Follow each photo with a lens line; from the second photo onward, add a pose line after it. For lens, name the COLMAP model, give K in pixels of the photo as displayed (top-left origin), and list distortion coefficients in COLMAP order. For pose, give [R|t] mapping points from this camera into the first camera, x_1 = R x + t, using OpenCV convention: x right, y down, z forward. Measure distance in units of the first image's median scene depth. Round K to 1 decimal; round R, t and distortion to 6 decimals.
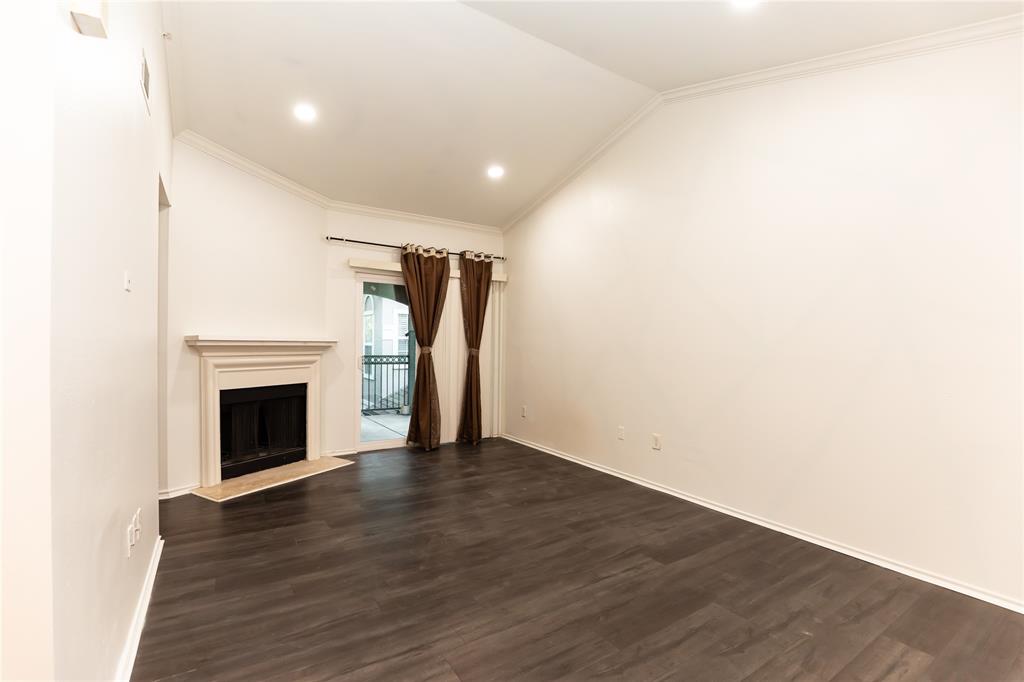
lens RADIAL K [[470.5, 0, 508.1], [0, 470.5, 337.3], [0, 0, 1]] dist [-0.025848, -0.000528]
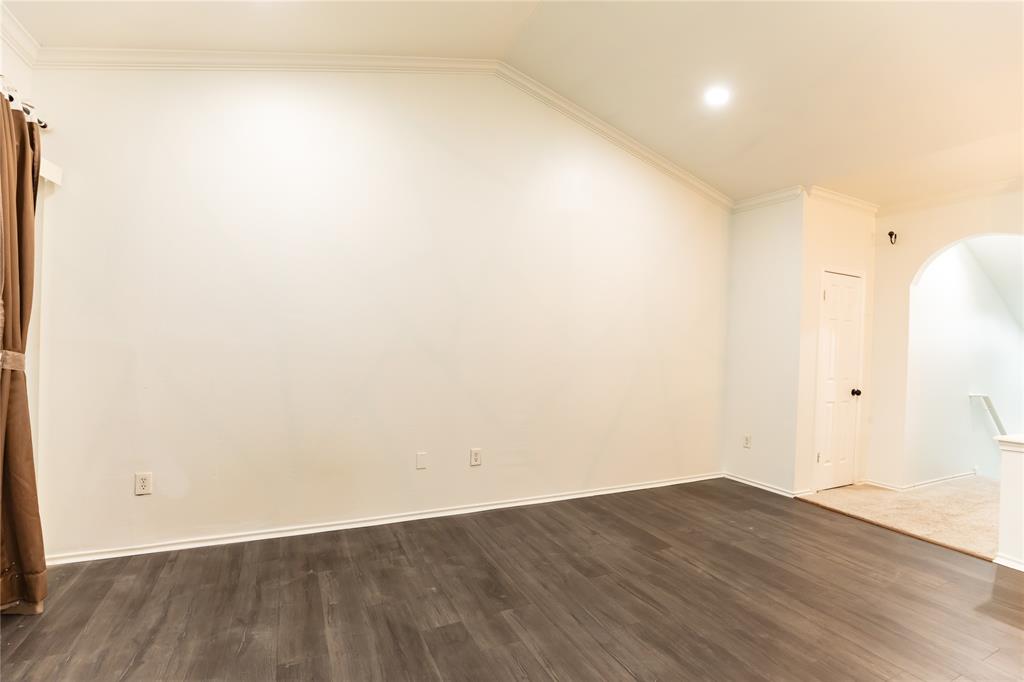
lens RADIAL K [[470.5, 0, 517.8], [0, 470.5, 332.2], [0, 0, 1]] dist [-0.025848, -0.000528]
pose [[0.107078, 0.014533, 0.994144, -0.558767], [-0.038889, 0.999189, -0.010418, -0.004204], [-0.993490, -0.037546, 0.107557, 0.848331]]
